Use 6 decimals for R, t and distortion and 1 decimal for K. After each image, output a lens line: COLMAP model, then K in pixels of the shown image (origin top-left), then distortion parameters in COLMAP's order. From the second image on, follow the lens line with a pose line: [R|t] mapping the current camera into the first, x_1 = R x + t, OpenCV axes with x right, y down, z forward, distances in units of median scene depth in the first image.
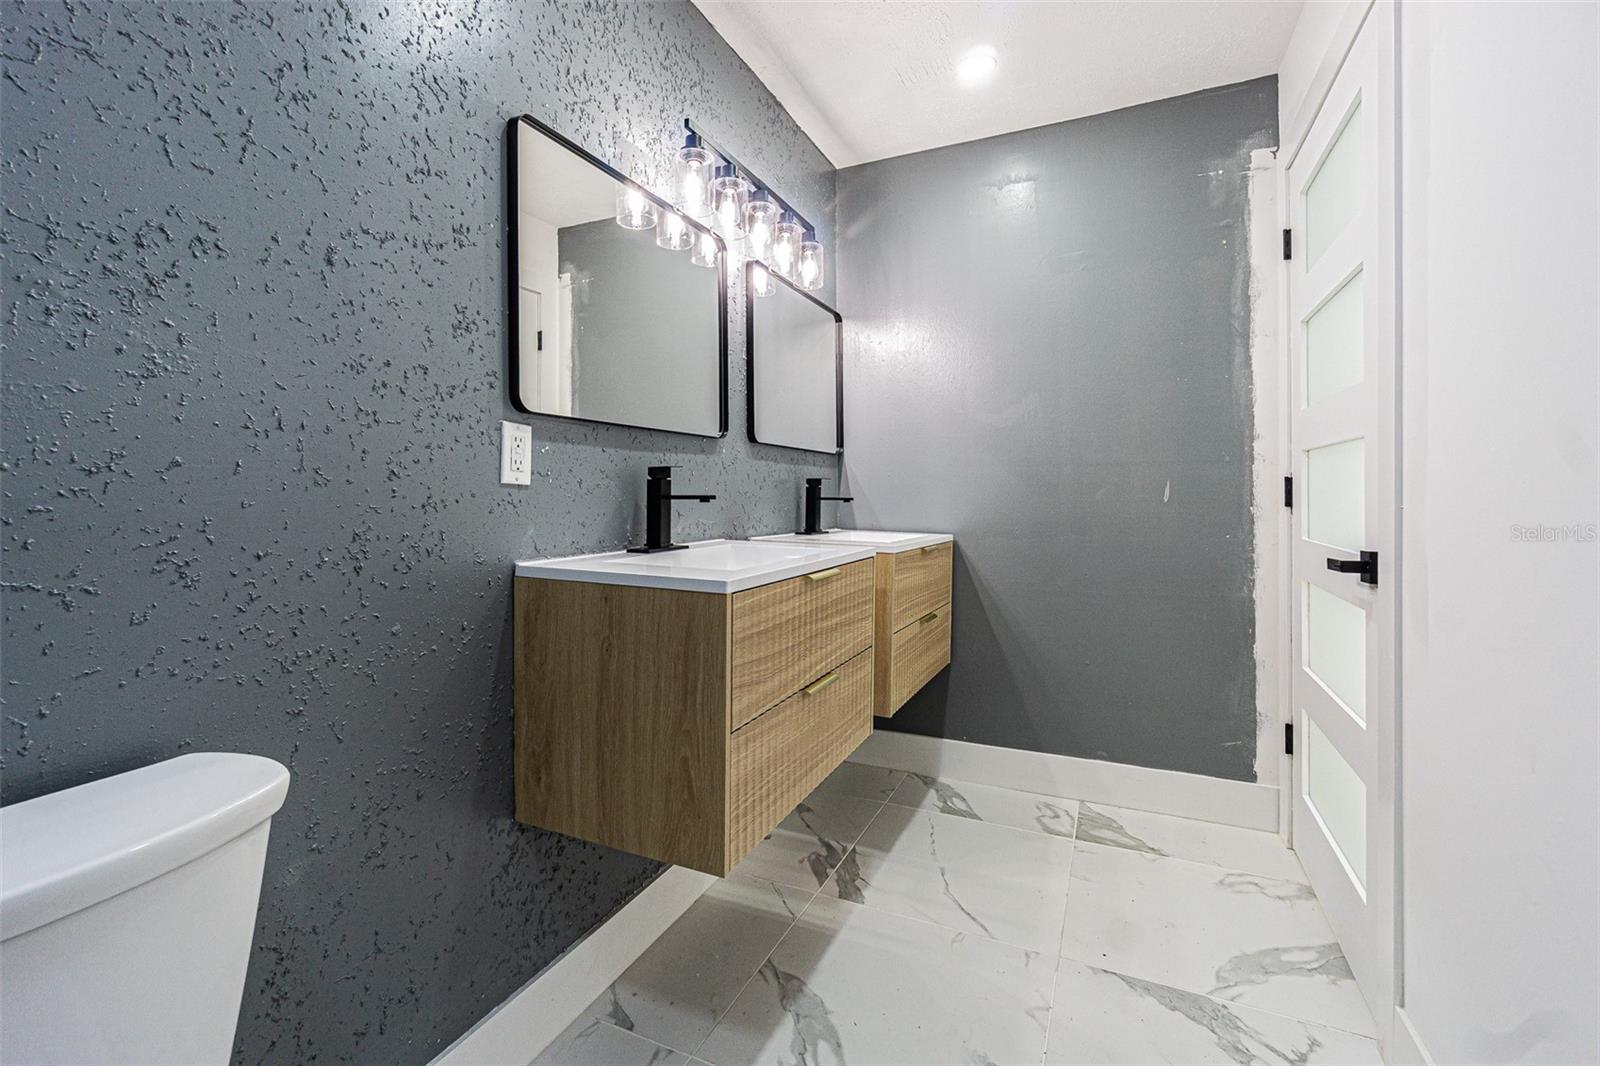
lens RADIAL K [[700.2, 0, 795.0], [0, 700.2, 485.5], [0, 0, 1]] dist [-0.001277, -0.000005]
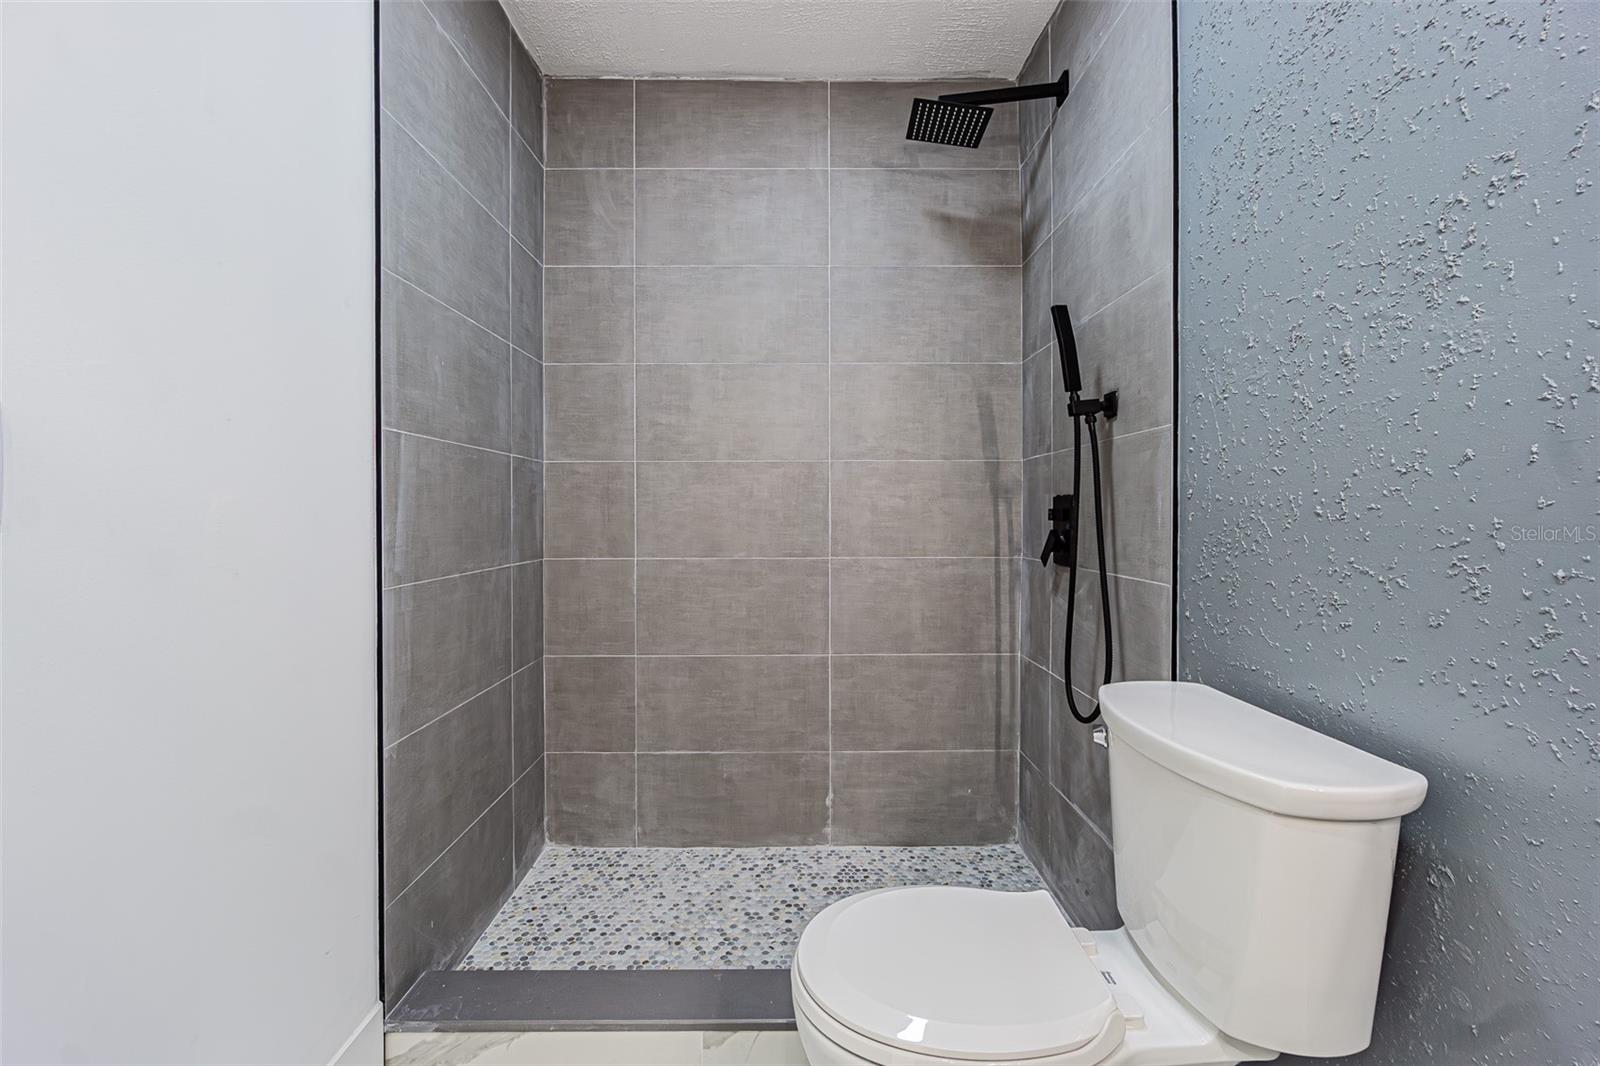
lens RADIAL K [[700.2, 0, 799.1], [0, 700.2, 521.7], [0, 0, 1]] dist [-0.001277, -0.000005]
pose [[-0.905543, 0.003329, -0.424241, 0.256963], [-0.001428, 0.999940, 0.010895, 0.041823], [0.424252, 0.010472, -0.905484, 1.474163]]
